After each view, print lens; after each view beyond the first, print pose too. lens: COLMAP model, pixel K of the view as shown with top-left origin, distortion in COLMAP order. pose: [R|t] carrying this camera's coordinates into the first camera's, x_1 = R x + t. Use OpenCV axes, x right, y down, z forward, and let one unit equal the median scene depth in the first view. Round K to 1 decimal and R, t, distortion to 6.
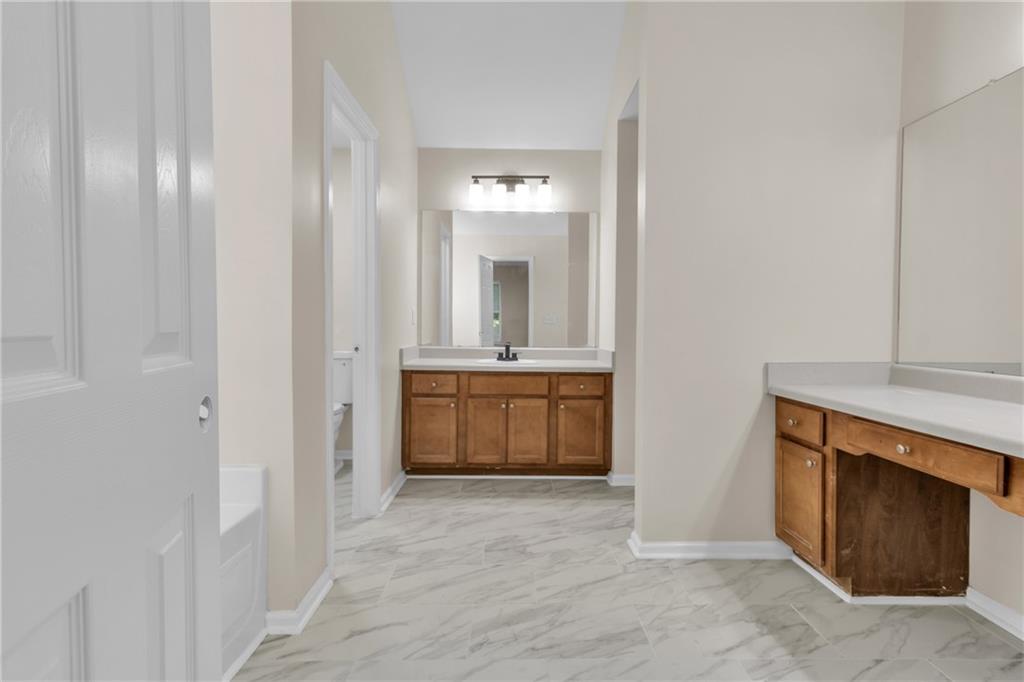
lens RADIAL K [[468.5, 0, 509.8], [0, 468.5, 339.4], [0, 0, 1]] dist [0.005970, -0.000362]
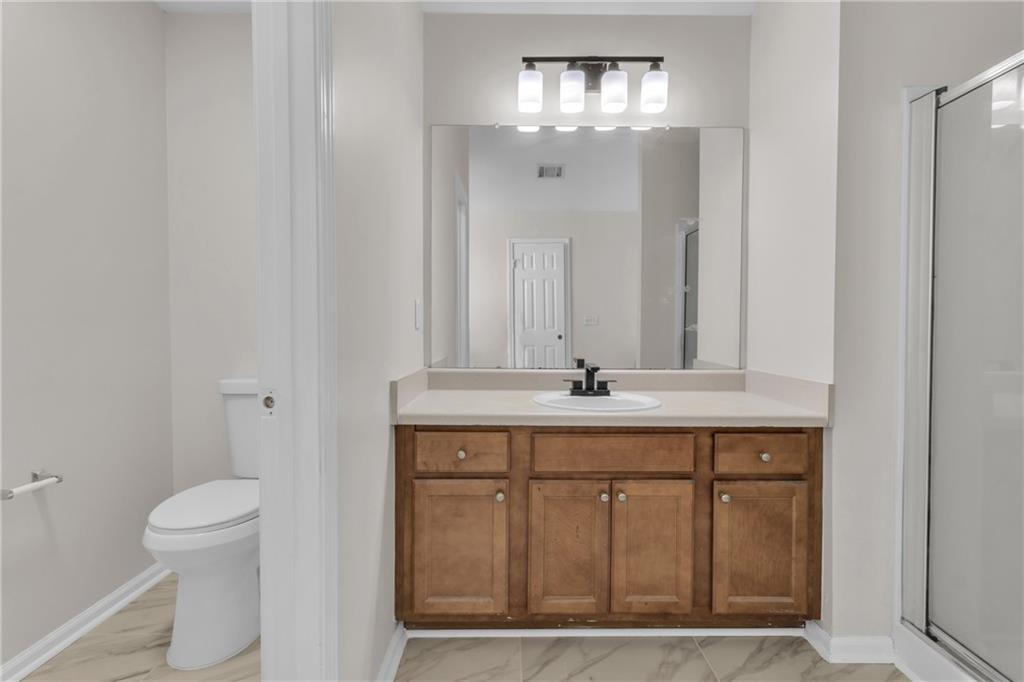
lens RADIAL K [[468.5, 0, 511.7], [0, 468.5, 340.0], [0, 0, 1]] dist [0.005970, -0.000362]
pose [[0.999966, -0.008289, 0.000274, -0.107513], [0.008289, 0.999966, 0.000128, -0.022091], [-0.000275, -0.000126, 1.000000, 0.507564]]
